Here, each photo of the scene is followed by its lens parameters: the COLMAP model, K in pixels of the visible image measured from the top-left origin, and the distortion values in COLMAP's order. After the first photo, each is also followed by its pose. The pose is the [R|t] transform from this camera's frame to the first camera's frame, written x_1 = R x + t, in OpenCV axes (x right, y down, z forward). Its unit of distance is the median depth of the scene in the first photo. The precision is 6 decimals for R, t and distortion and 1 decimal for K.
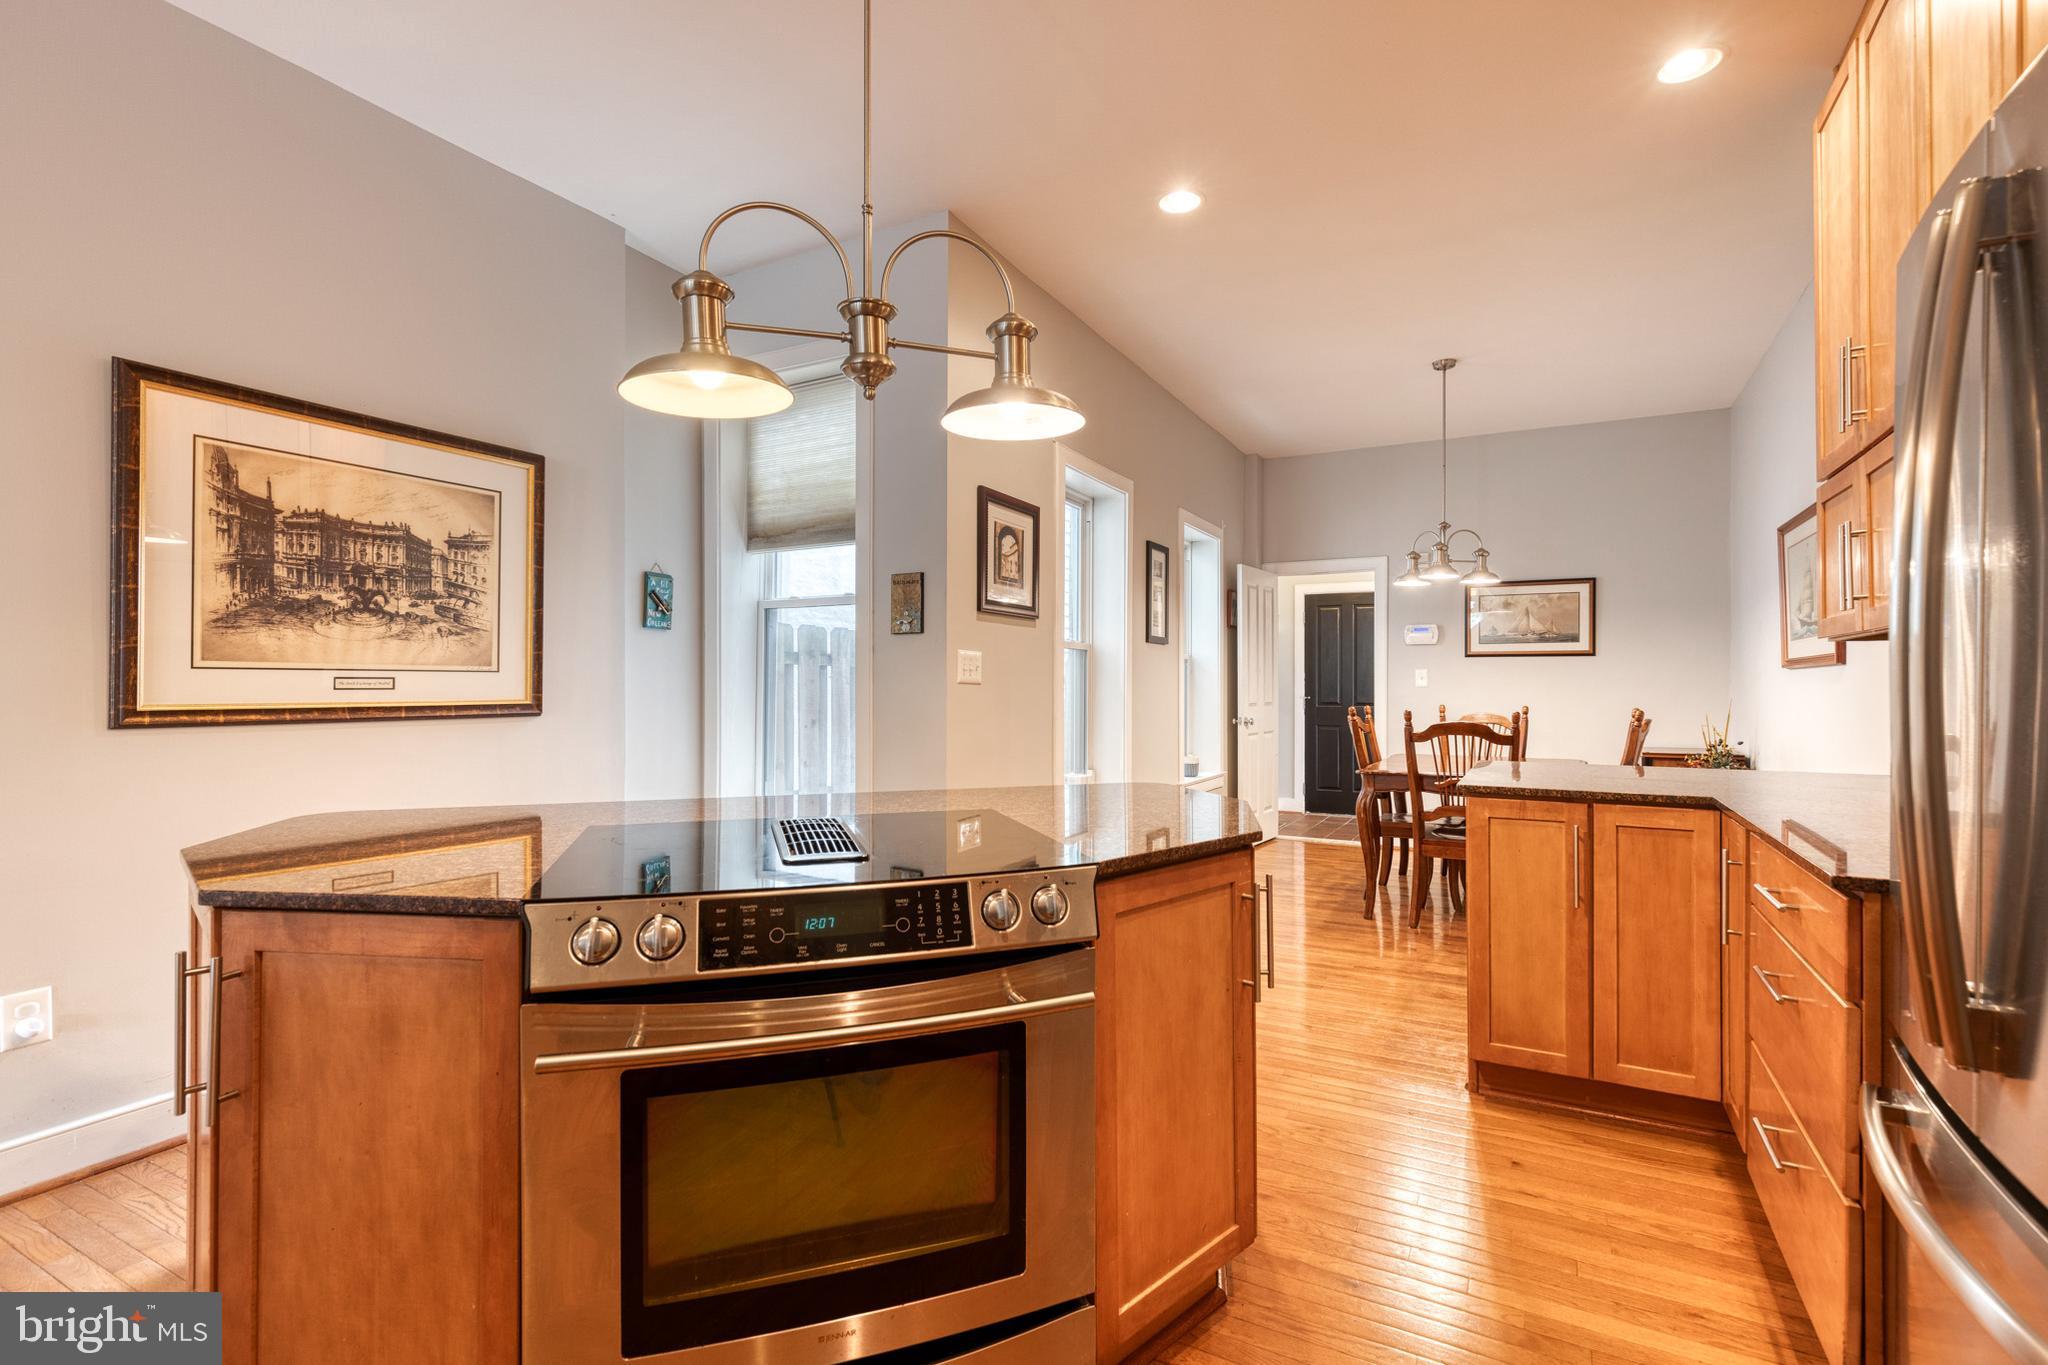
lens RADIAL K [[943.6, 0, 1051.8], [0, 943.6, 682.9], [0, 0, 1]] dist [0.002676, 0.000363]
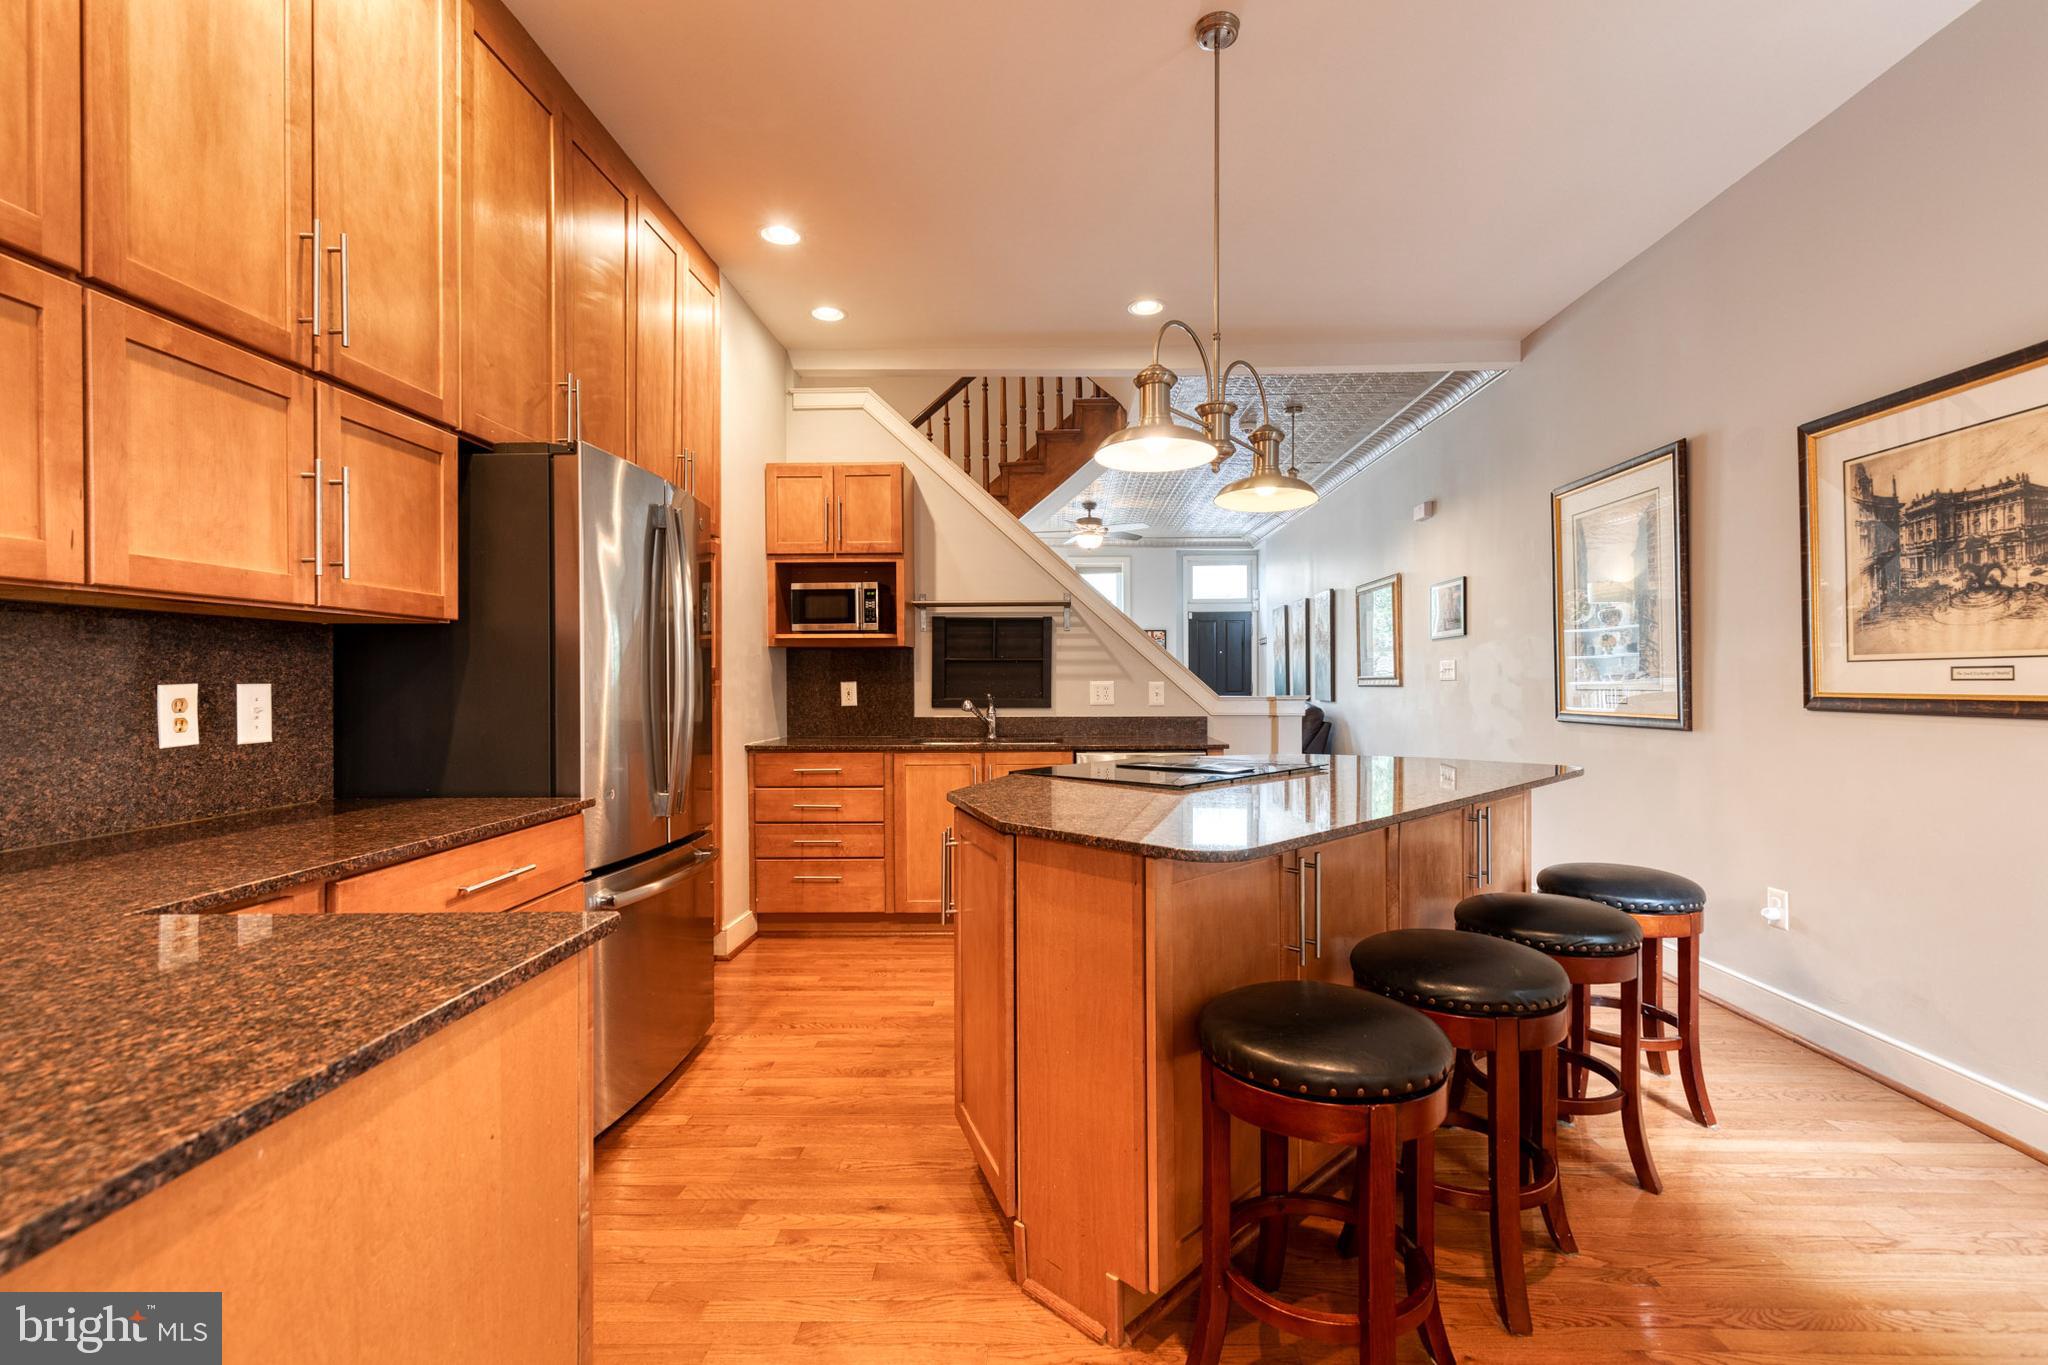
lens RADIAL K [[917.7, 0, 1047.6], [0, 917.7, 680.0], [0, 0, 1]] dist [0.010072, -0.003530]
pose [[-0.893710, 0.000079, -0.448645, 0.414457], [0.002413, 0.999986, -0.004631, 0.008629], [0.448639, -0.005221, -0.893698, 1.353878]]
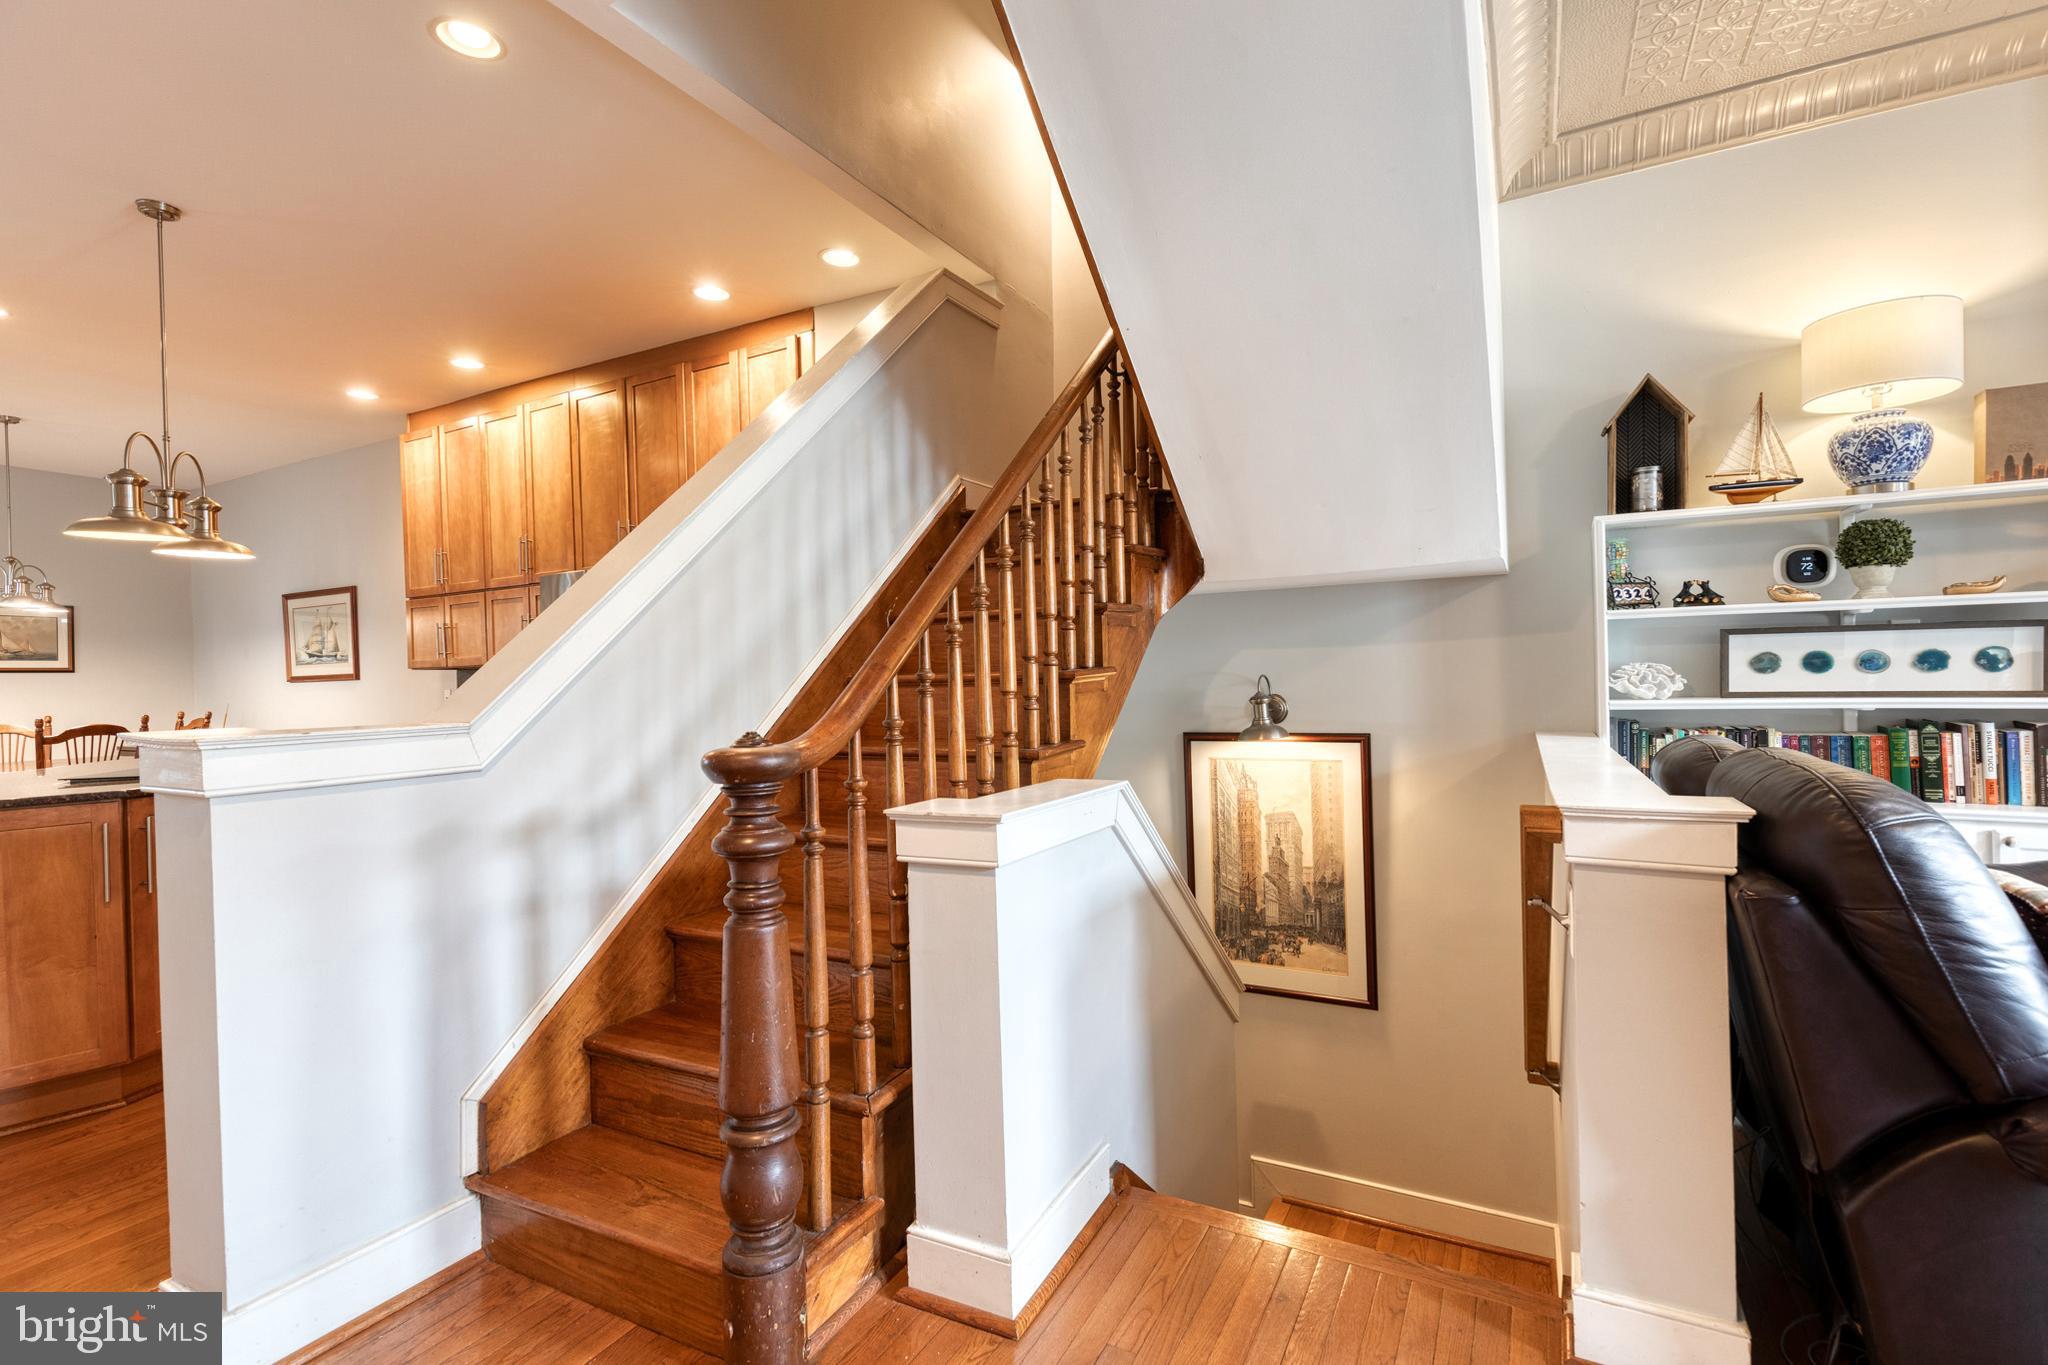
lens RADIAL K [[929.4, 0, 1049.0], [0, 929.4, 681.4], [0, 0, 1]] dist [0.006442, 0.000282]
pose [[0.000587, -0.008775, 0.999961, -1.315484], [0.024008, 0.999673, 0.008758, 0.002884], [-0.999712, 0.024002, 0.000798, -0.472824]]
